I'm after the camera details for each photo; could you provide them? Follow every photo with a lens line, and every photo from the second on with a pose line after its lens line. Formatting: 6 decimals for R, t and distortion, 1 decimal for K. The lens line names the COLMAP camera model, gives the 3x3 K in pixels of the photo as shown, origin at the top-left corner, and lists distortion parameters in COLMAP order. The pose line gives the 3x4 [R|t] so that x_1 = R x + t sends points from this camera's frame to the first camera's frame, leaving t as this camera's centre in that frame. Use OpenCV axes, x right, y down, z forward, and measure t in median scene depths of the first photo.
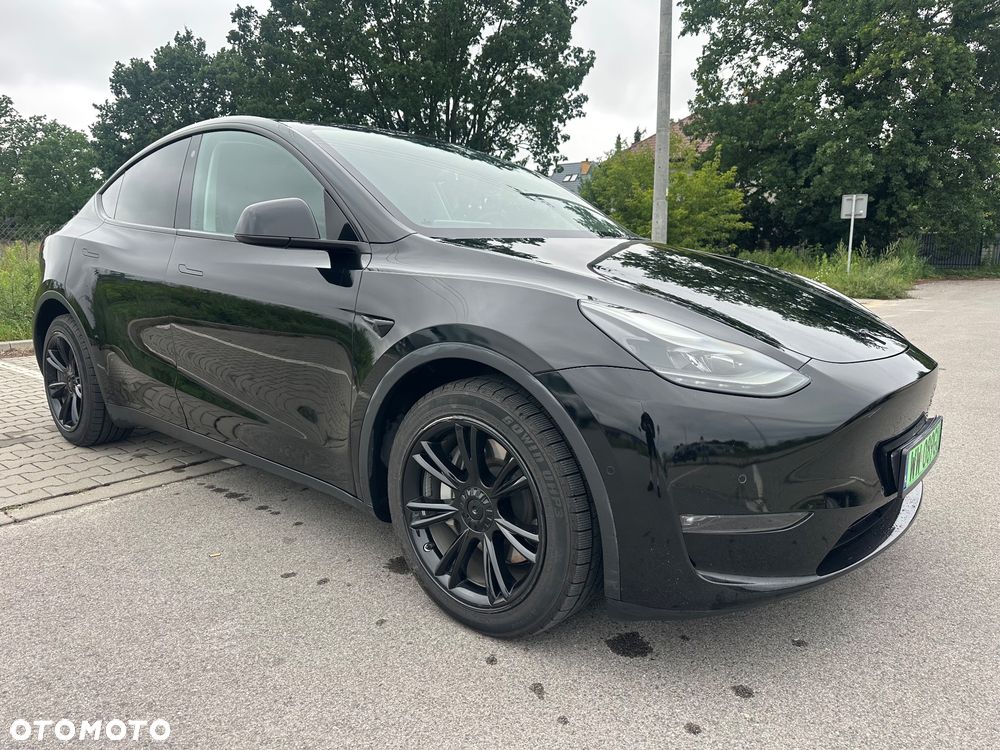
lens RADIAL K [[698.0, 0, 508.1], [0, 698.0, 384.5], [0, 0, 1]] dist [0.035952, -0.045358]
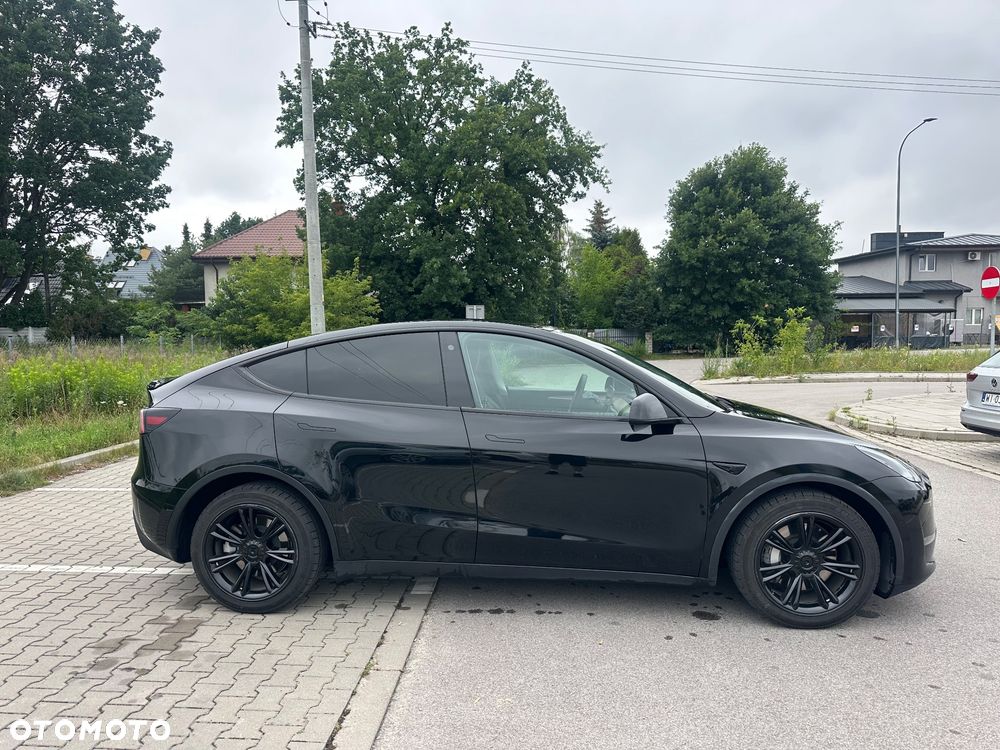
lens RADIAL K [[698.0, 0, 504.4], [0, 698.0, 384.2], [0, 0, 1]] dist [0.035952, -0.045358]
pose [[0.816364, -0.047143, 0.575610, -0.140835], [0.115882, 0.989765, -0.083289, -0.018272], [-0.565792, 0.134697, 0.813471, -0.011051]]
